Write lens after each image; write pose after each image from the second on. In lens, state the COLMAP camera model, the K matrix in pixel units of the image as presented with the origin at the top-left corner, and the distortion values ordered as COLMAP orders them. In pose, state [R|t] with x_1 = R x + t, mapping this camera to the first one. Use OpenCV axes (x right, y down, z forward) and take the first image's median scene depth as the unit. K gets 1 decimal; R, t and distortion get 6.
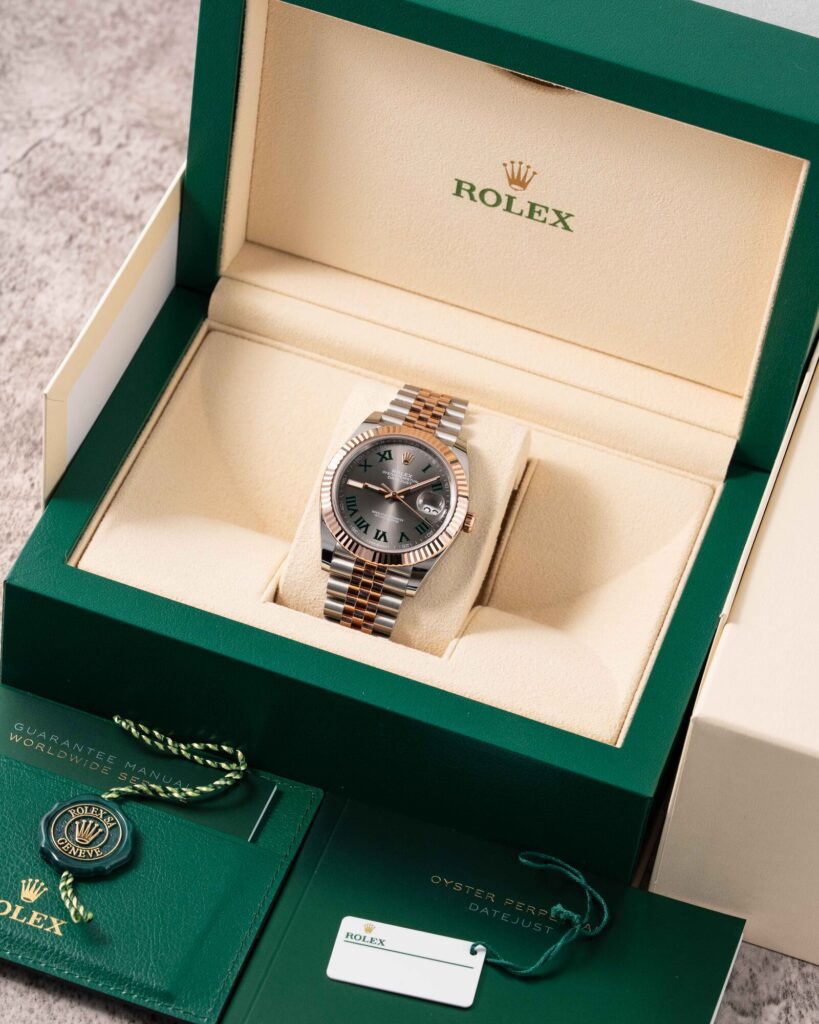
lens RADIAL K [[4045.8, 0, 409.6], [0, 4045.8, 512.4], [0, 0, 1]] dist [0.025335, 0.000000]
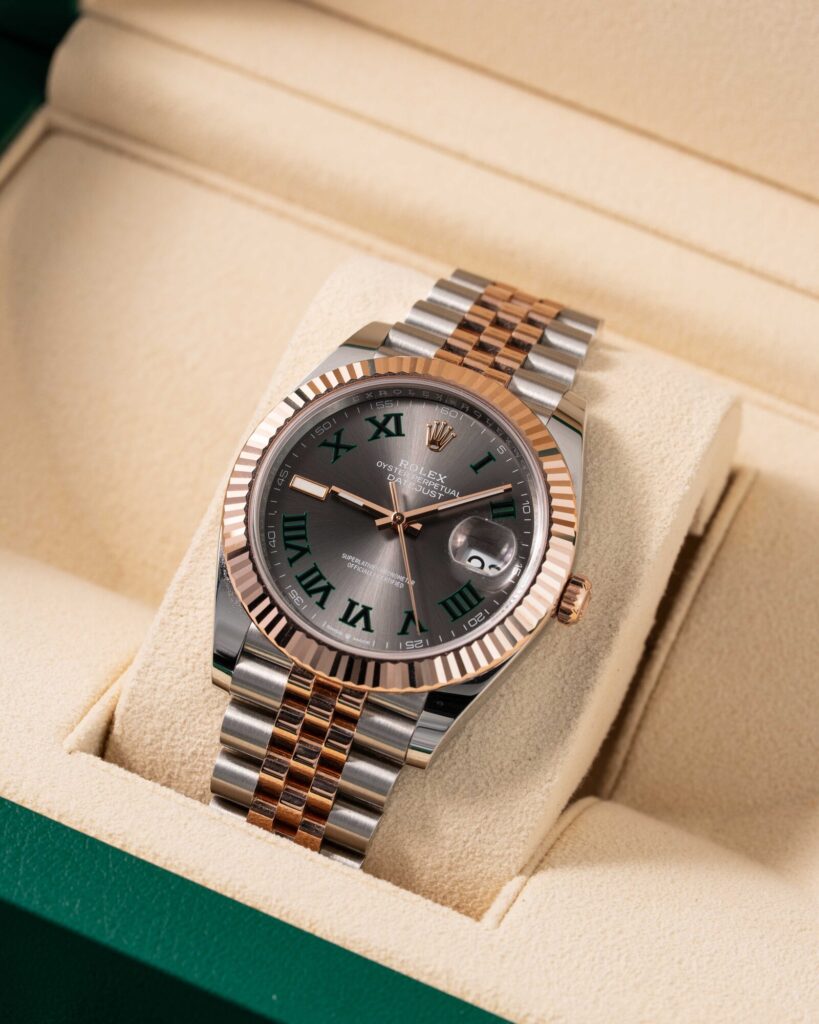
lens RADIAL K [[4045.8, 0, 410.6], [0, 4045.8, 508.0], [0, 0, 1]] dist [0.025335, 0.000000]
pose [[0.994581, 0.076298, -0.070619, 0.026546], [-0.077882, 0.996763, -0.019958, 0.002619], [0.068867, 0.025350, 0.997304, 0.579049]]
